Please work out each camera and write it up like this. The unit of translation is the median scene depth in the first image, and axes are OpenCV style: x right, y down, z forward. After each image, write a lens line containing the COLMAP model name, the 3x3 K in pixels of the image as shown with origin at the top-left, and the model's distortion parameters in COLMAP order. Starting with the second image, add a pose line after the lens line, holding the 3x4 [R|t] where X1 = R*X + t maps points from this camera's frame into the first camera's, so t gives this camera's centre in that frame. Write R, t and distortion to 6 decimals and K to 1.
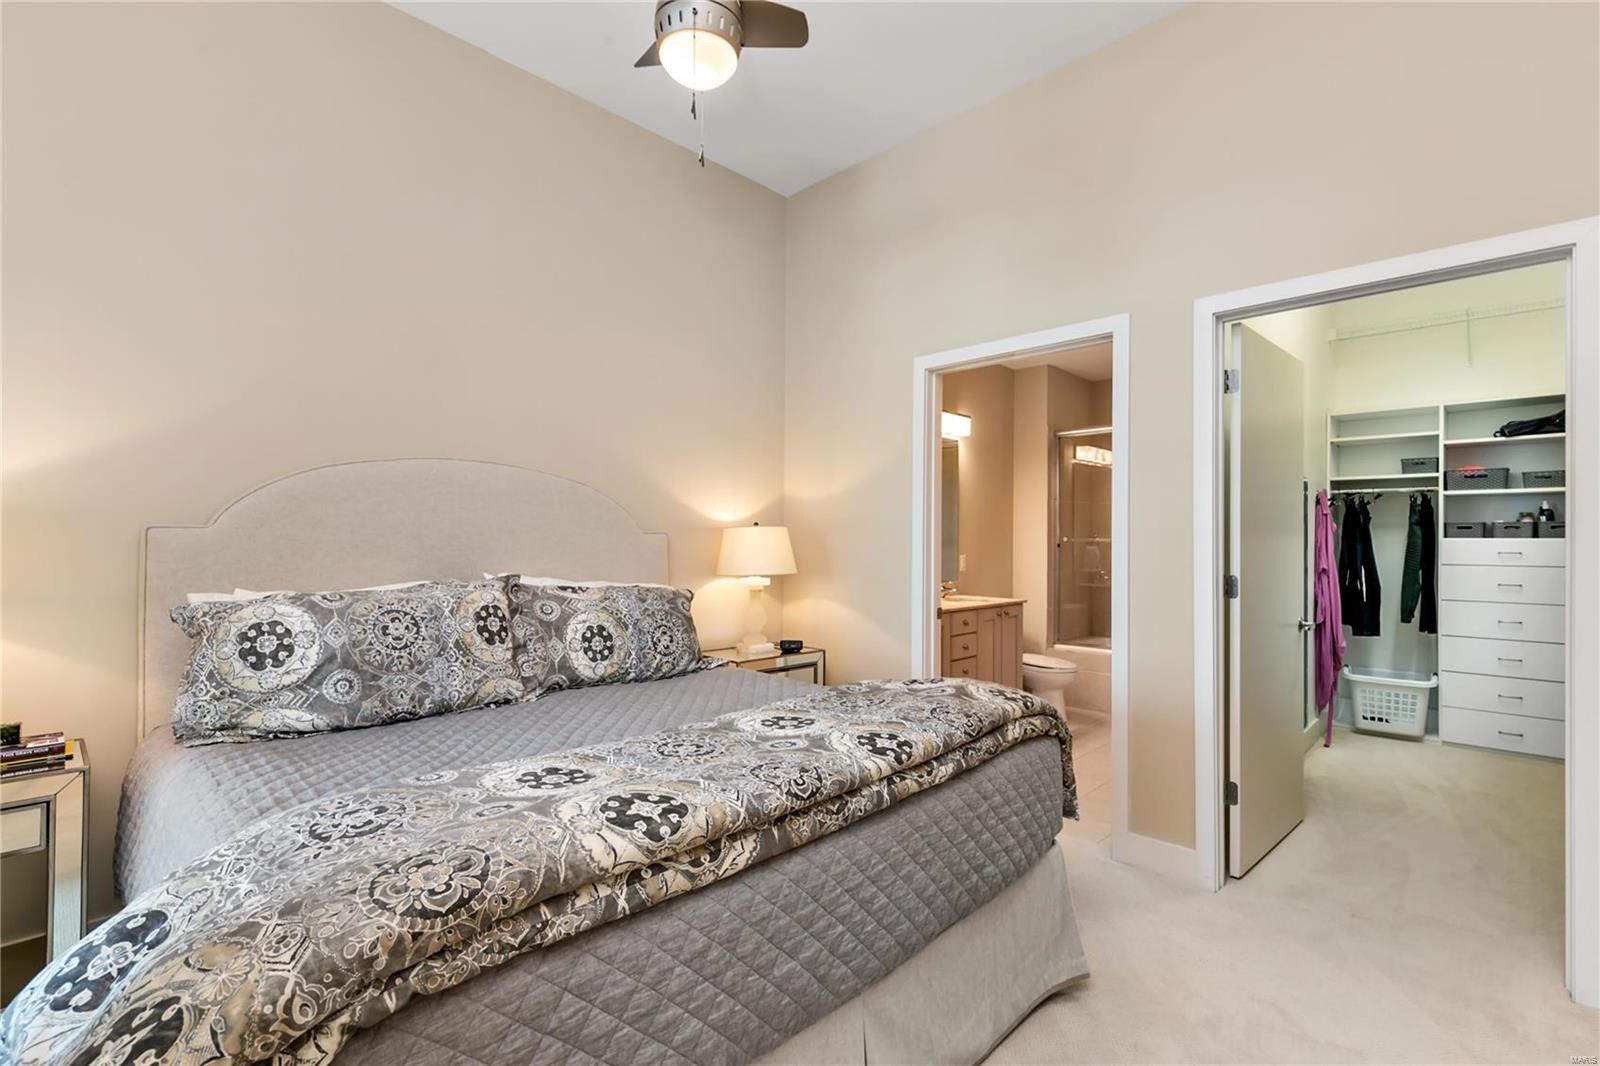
lens RADIAL K [[732.7, 0, 800.5], [0, 732.7, 545.5], [0, 0, 1]] dist [0.008024, -0.001287]
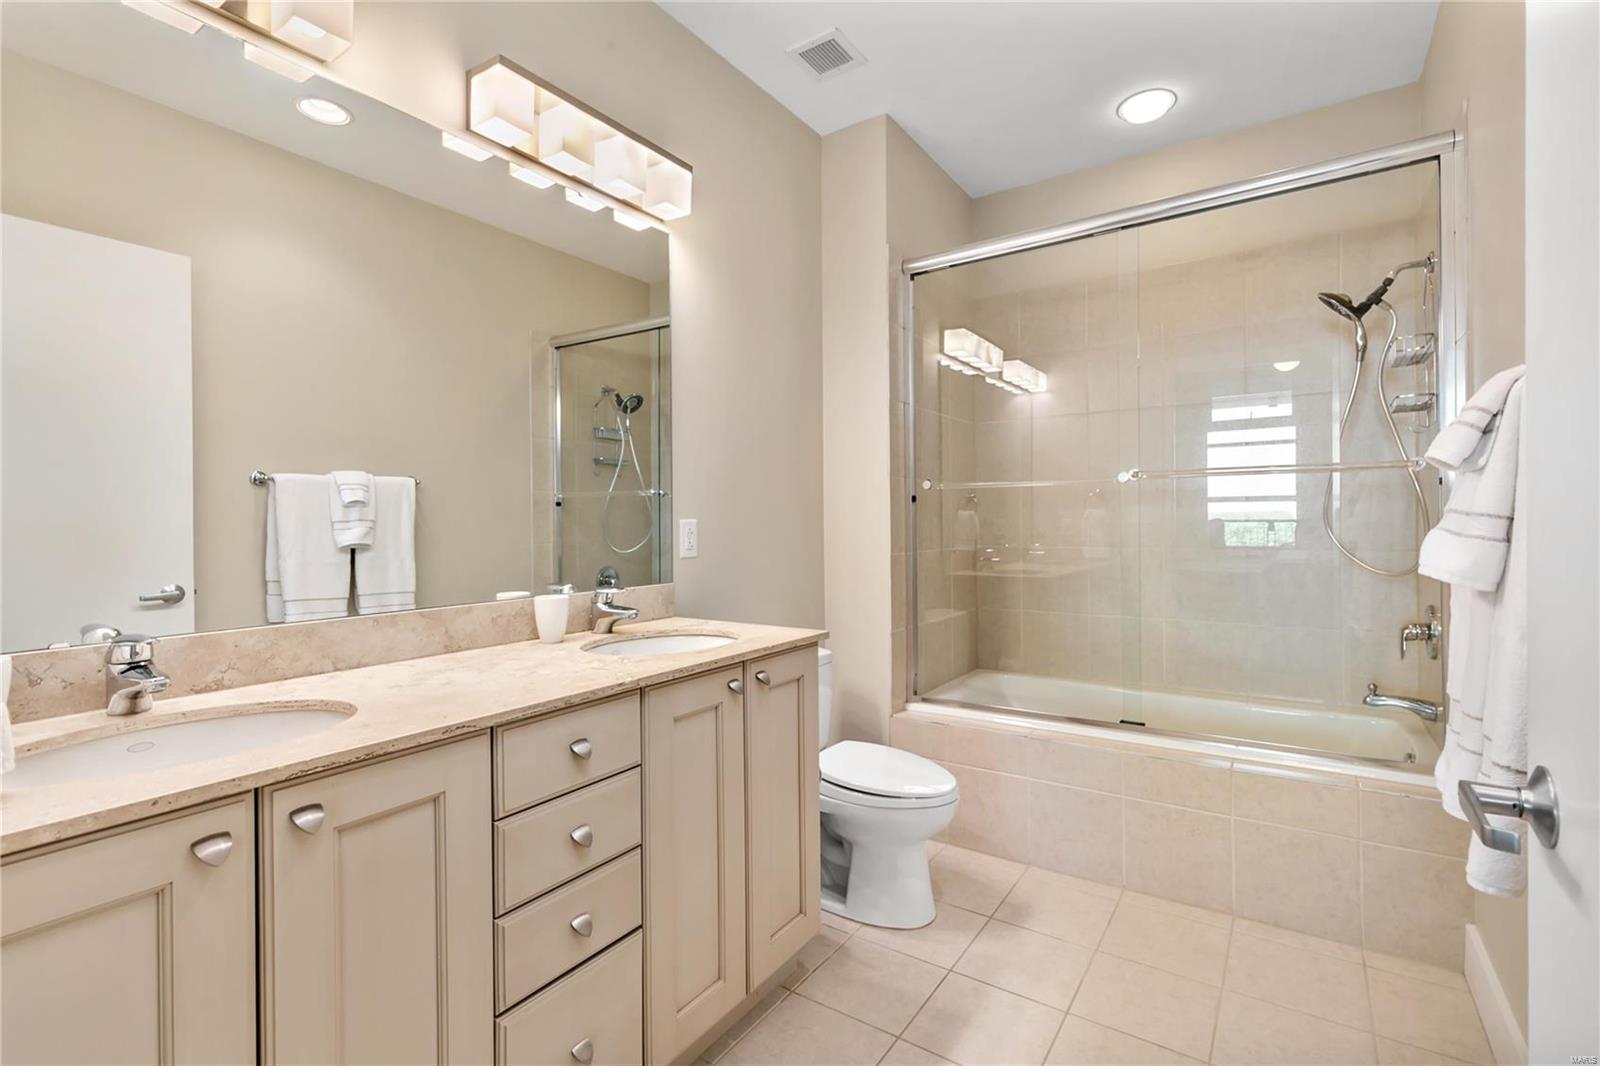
lens RADIAL K [[732.7, 0, 800.5], [0, 732.7, 528.2], [0, 0, 1]] dist [0.008024, -0.001287]
pose [[0.984957, -0.011028, 0.172447, 0.191542], [0.012261, 0.999906, -0.006086, 0.019415], [-0.172364, 0.008108, 0.985000, 0.528112]]
